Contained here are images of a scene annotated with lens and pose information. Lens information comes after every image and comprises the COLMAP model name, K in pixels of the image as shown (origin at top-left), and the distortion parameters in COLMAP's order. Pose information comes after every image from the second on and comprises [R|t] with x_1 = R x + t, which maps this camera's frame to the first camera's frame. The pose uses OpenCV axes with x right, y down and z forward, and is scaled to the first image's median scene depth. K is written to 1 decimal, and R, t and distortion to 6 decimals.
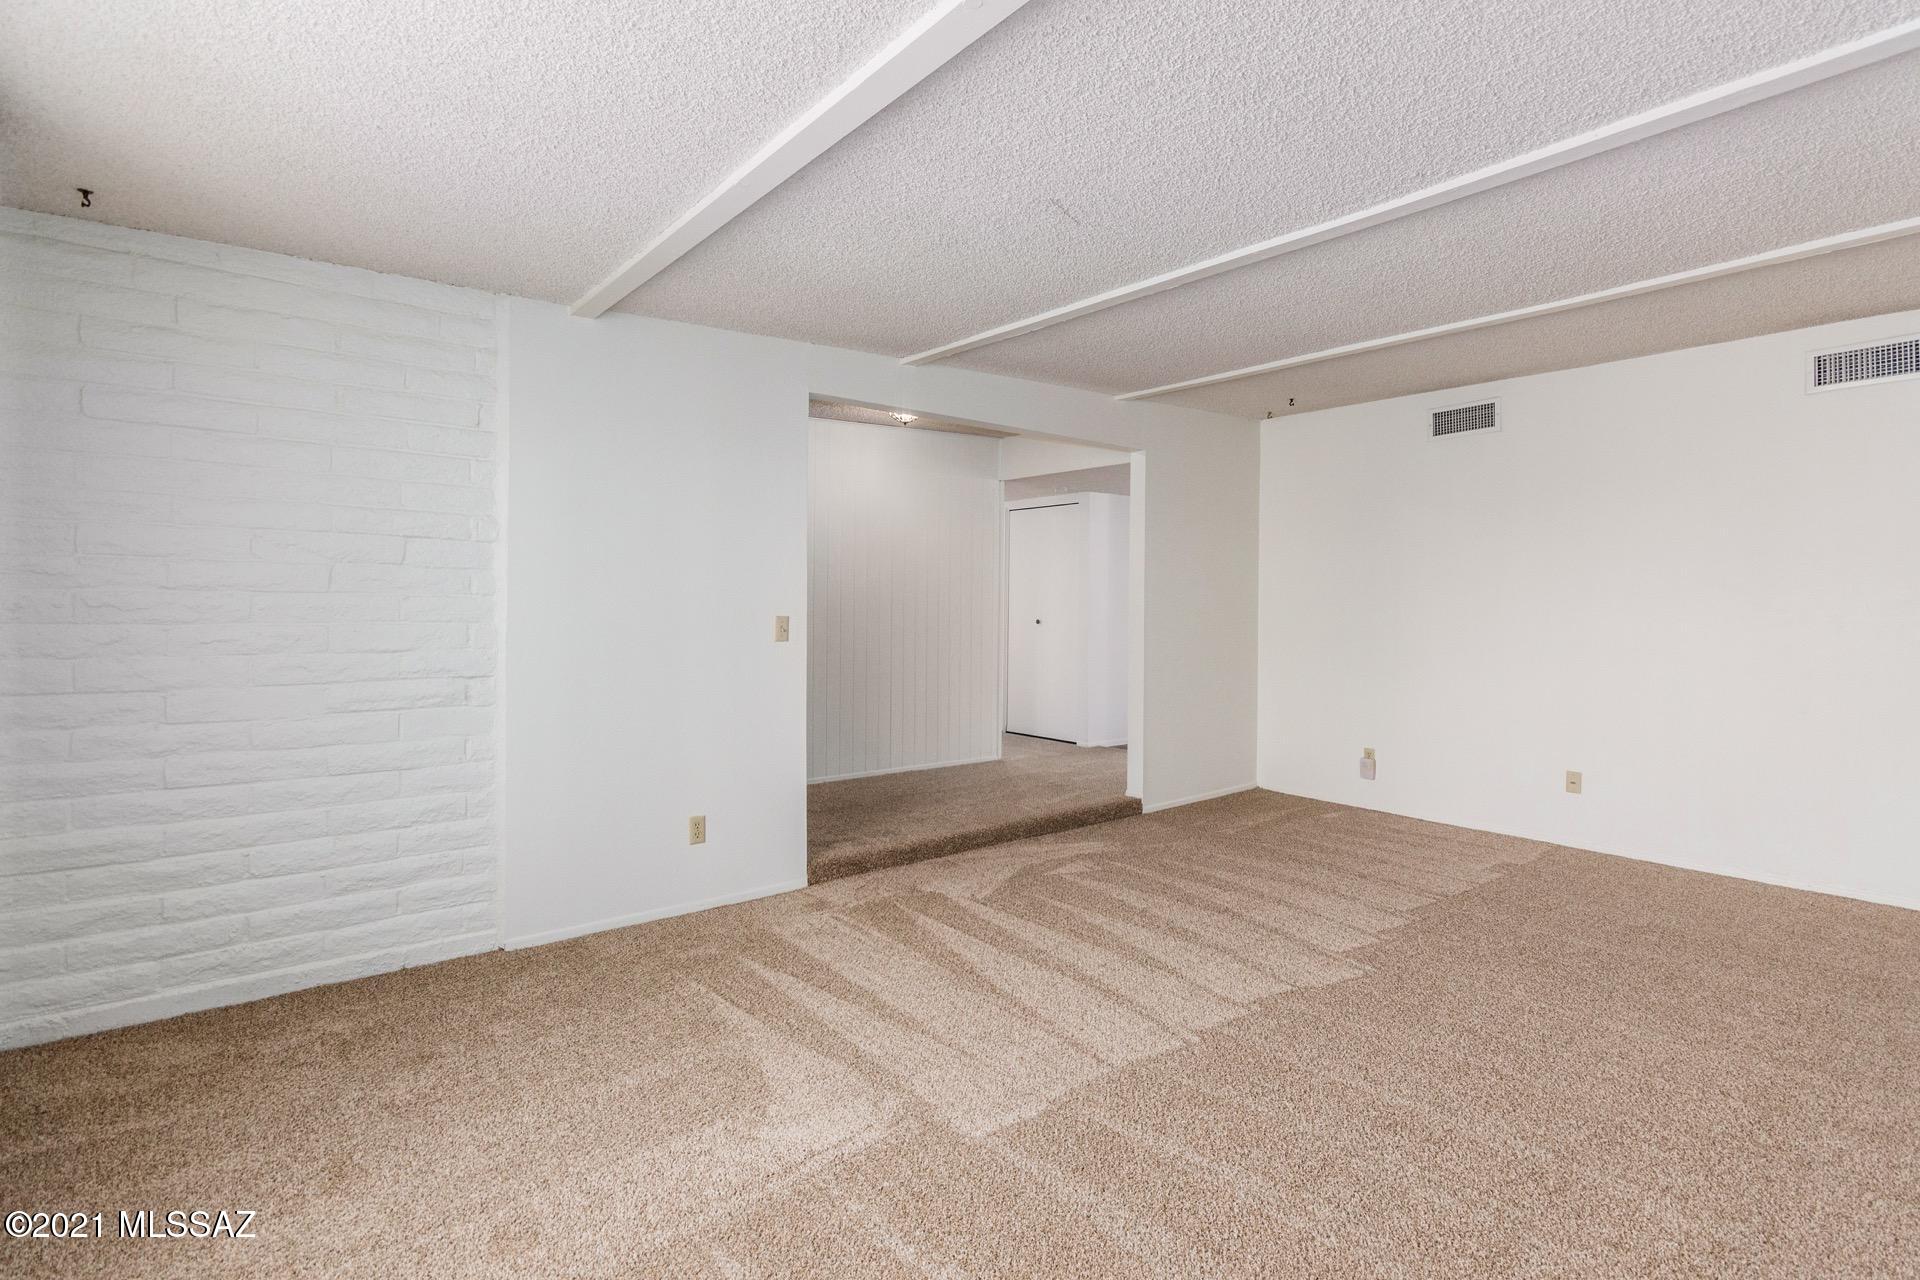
lens RADIAL K [[917.1, 0, 959.3], [0, 917.1, 603.2], [0, 0, 1]] dist [0.001259, 0.000211]
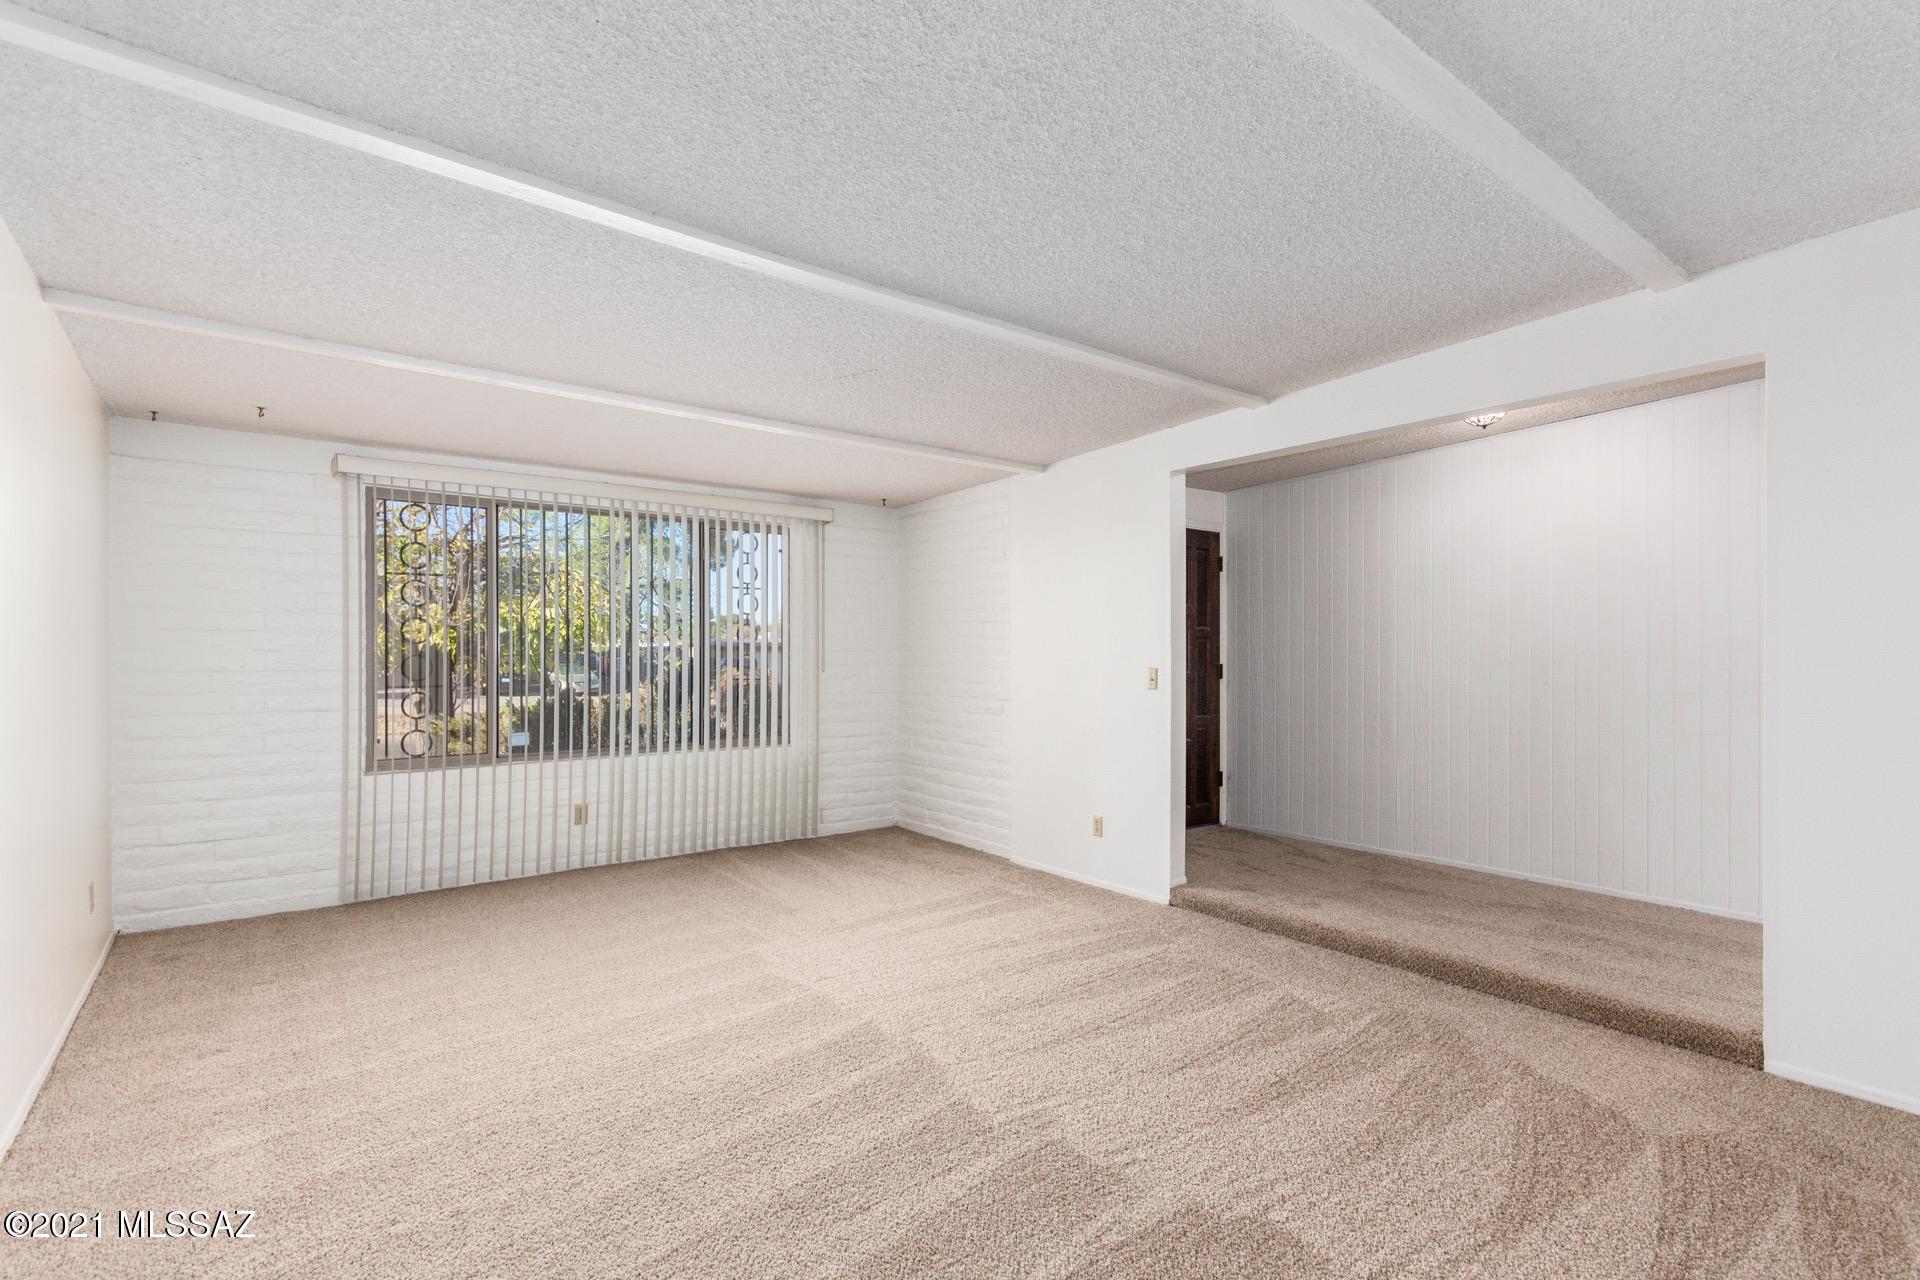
lens RADIAL K [[898.6, 0, 960.0], [0, 898.6, 640.0], [0, 0, 1]] dist [0.000767, -0.000002]
pose [[-0.019026, -0.021386, -0.999590, 1.046697], [-0.001645, 0.999771, -0.021358, 0.002990], [0.999818, 0.001238, -0.019057, 0.829599]]
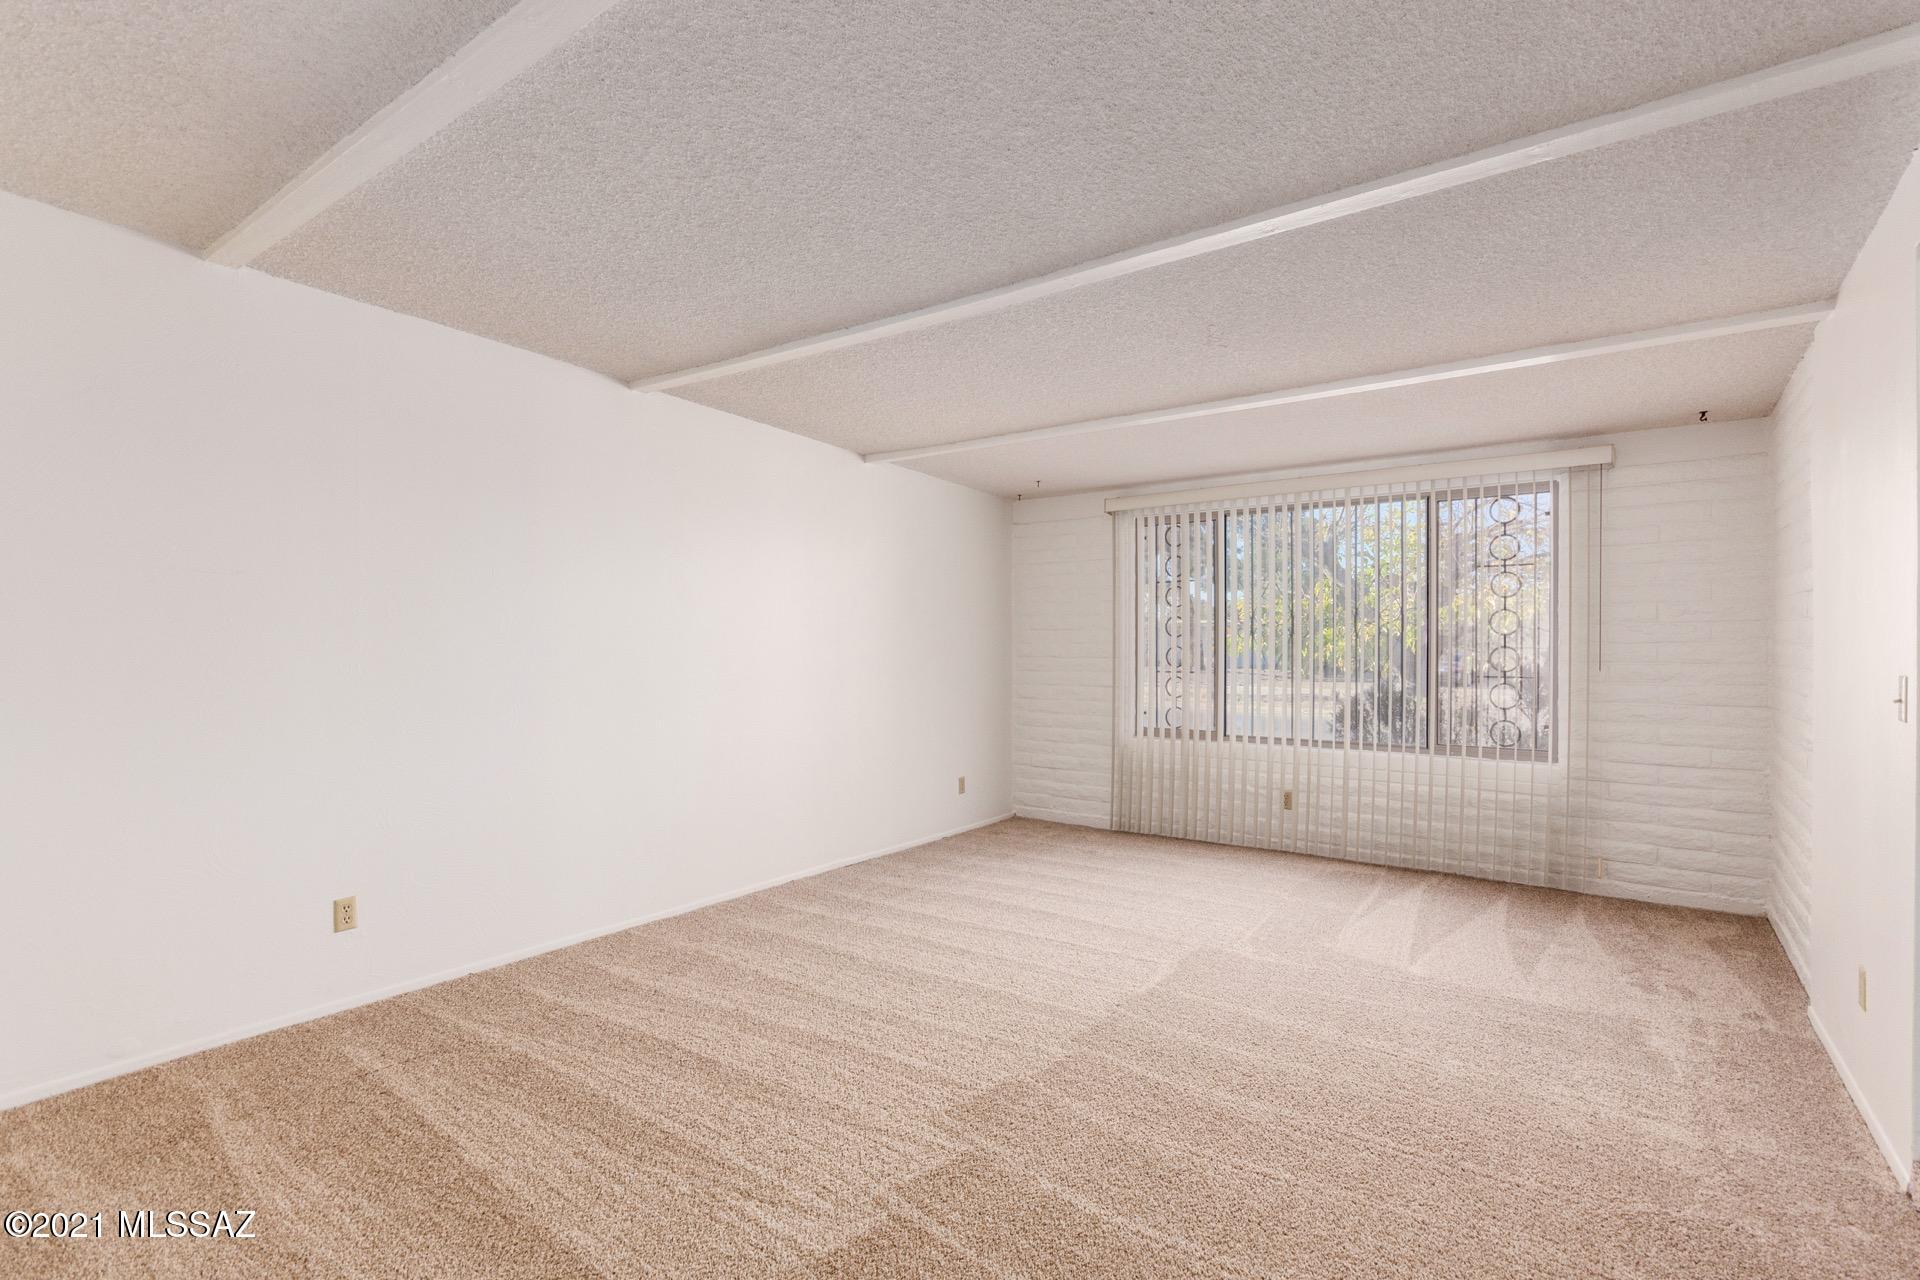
lens RADIAL K [[874.4, 0, 960.0], [0, 874.4, 640.0], [0, 0, 1]] dist [-0.000265, -0.000023]
pose [[-0.964184, -0.007688, -0.265124, 0.532872], [-0.006333, 0.999962, -0.005967, -0.001886], [0.265160, -0.004074, -0.964196, 1.460043]]
